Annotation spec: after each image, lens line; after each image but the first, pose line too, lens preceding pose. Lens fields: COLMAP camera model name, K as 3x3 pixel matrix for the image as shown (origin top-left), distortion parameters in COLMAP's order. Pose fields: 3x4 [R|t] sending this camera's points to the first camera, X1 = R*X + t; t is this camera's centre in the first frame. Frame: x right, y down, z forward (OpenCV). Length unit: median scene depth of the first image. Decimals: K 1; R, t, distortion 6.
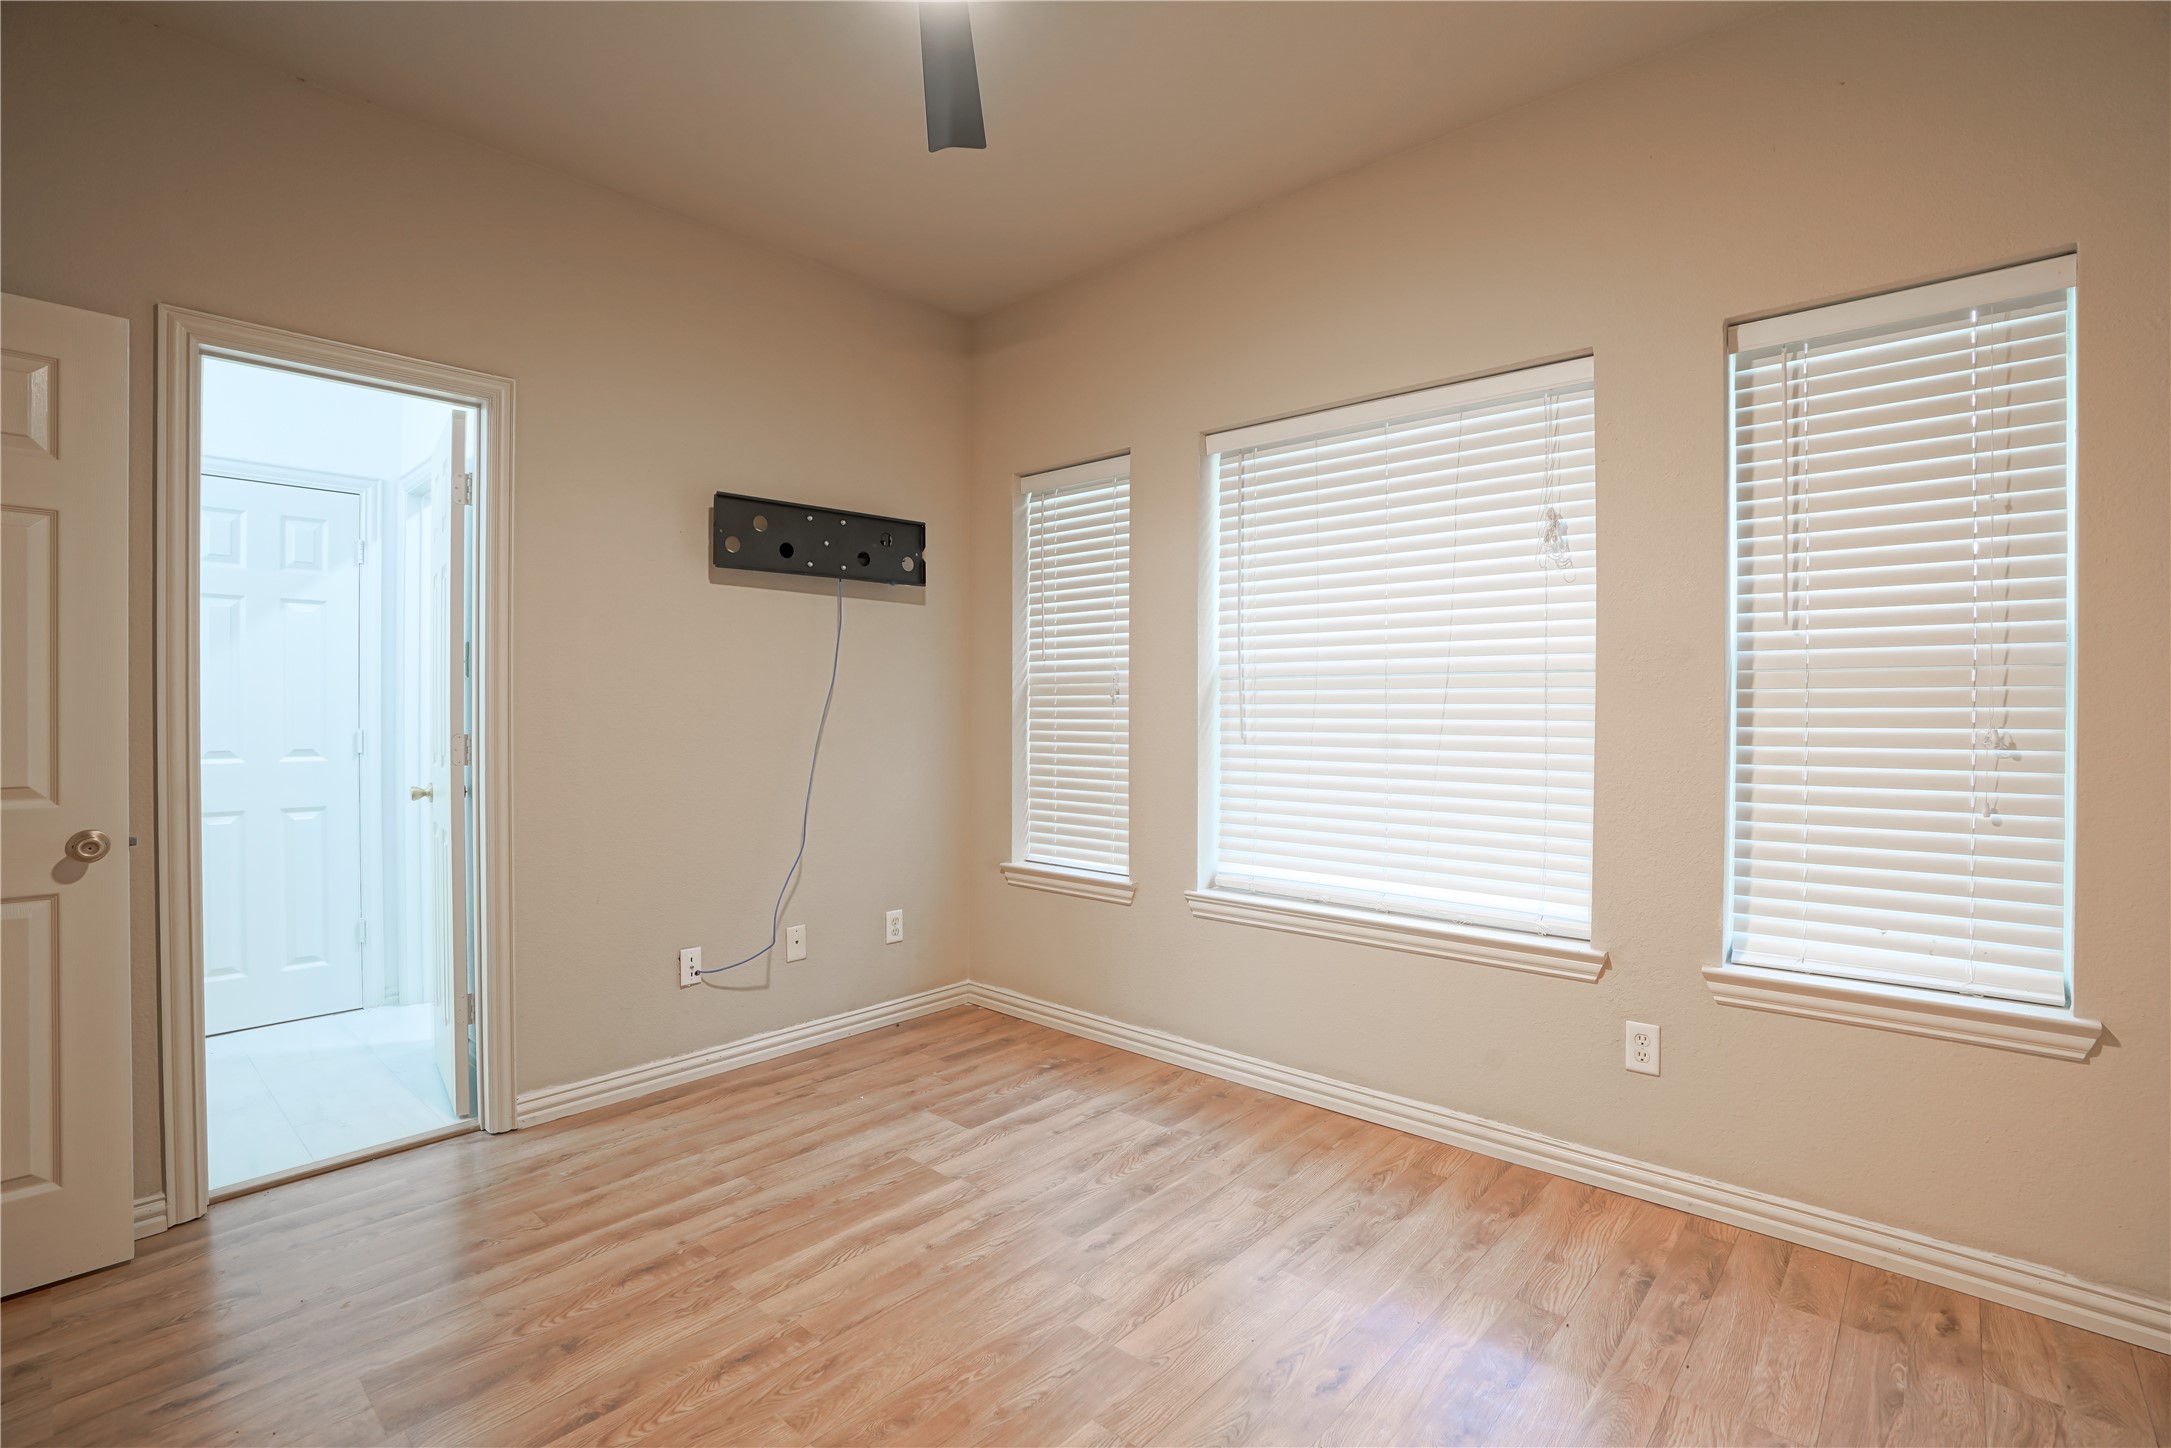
lens RADIAL K [[1012.3, 0, 1102.2], [0, 1012.3, 725.3], [0, 0, 1]] dist [-0.073884, 0.037990]
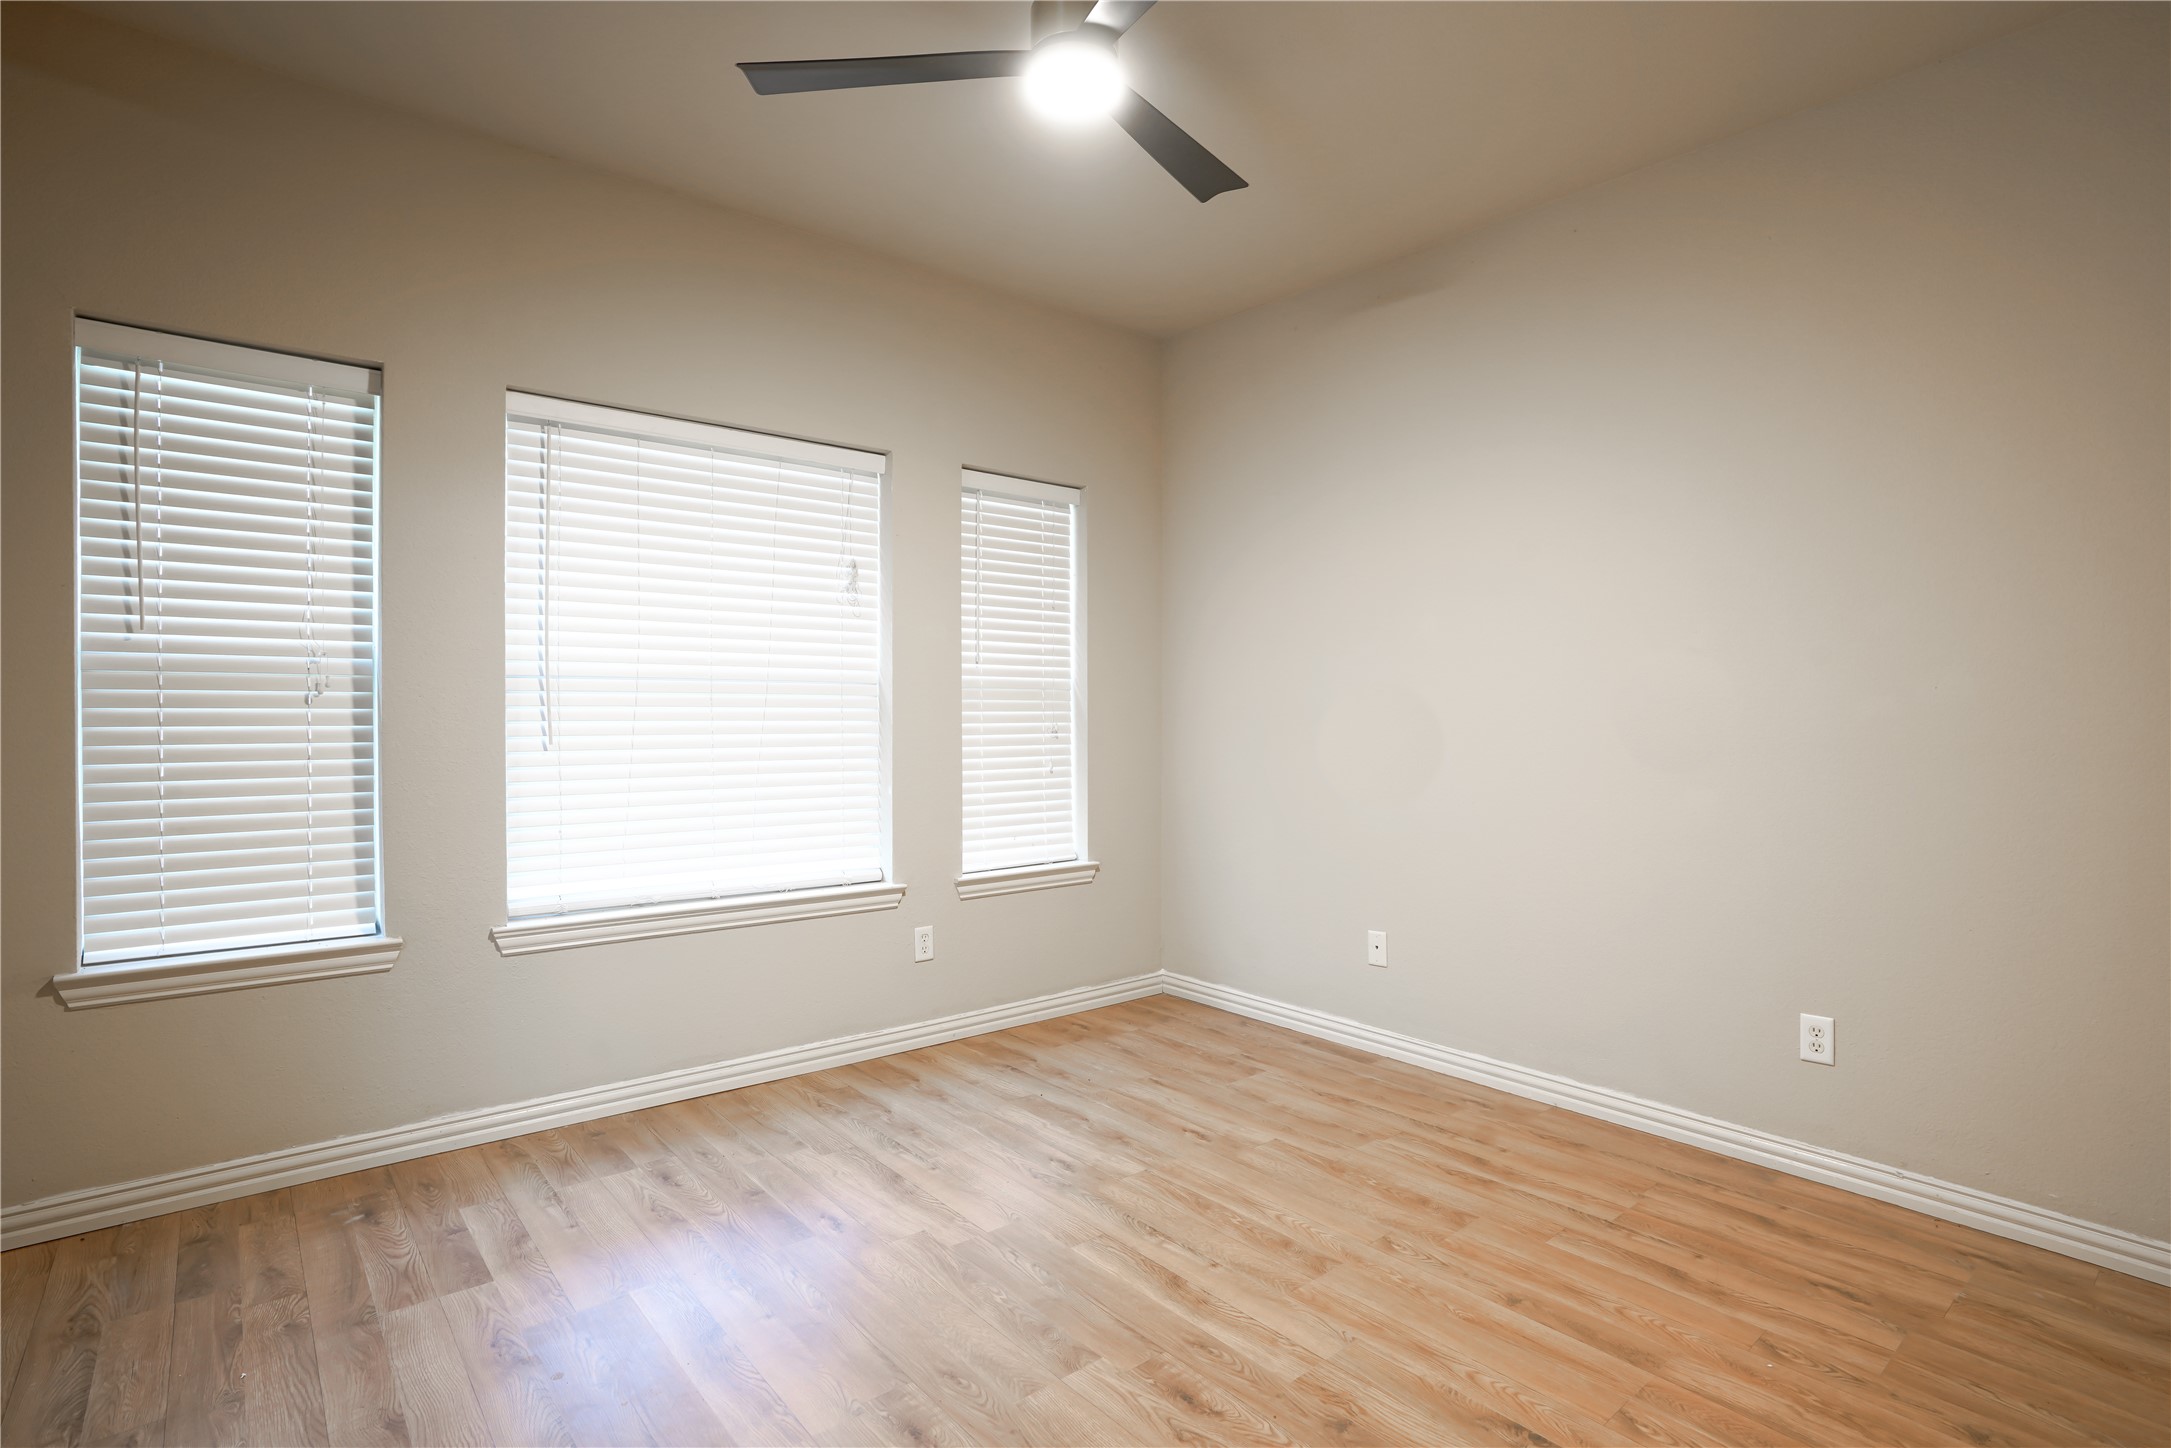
lens RADIAL K [[1048.0, 0, 1087.9], [0, 1048.0, 740.4], [0, 0, 1]] dist [-0.002412, 0.000492]
pose [[0.159688, -0.024204, 0.986871, -0.890267], [0.015176, 0.999641, 0.022061, -0.004643], [-0.987051, 0.011454, 0.159998, 0.480612]]
